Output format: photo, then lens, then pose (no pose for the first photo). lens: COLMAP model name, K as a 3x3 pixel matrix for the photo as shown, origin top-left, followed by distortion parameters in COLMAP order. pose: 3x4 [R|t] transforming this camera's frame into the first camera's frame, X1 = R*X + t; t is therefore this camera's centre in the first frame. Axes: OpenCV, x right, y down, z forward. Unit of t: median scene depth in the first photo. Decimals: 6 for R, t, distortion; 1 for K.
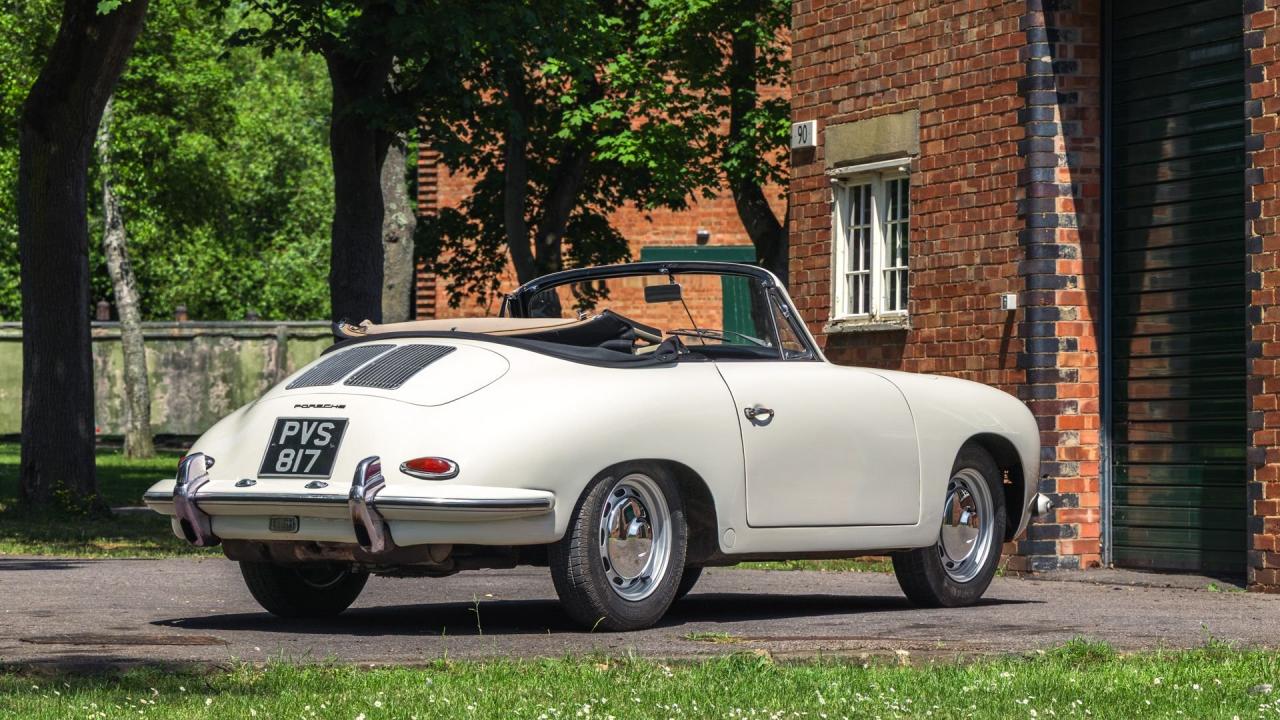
lens RADIAL K [[4759.1, 0, 633.8], [0, 4759.1, 467.4], [0, 0, 1]] dist [0.022053, -0.225209]
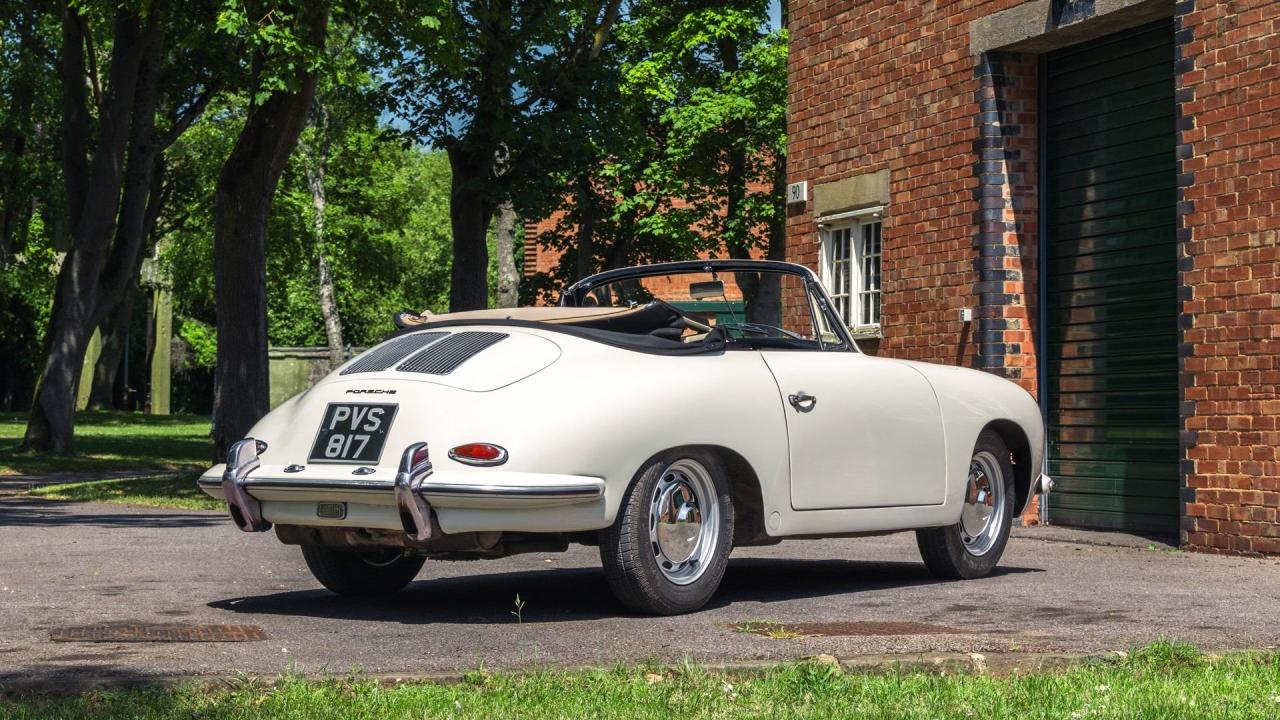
lens RADIAL K [[4759.1, 0, 633.8], [0, 4759.1, 467.4], [0, 0, 1]] dist [0.022053, -0.225209]
pose [[0.999940, 0.002891, -0.010597, 0.003819], [-0.002859, 0.999992, 0.002949, 0.002372], [0.010605, -0.002919, 0.999940, -0.270234]]
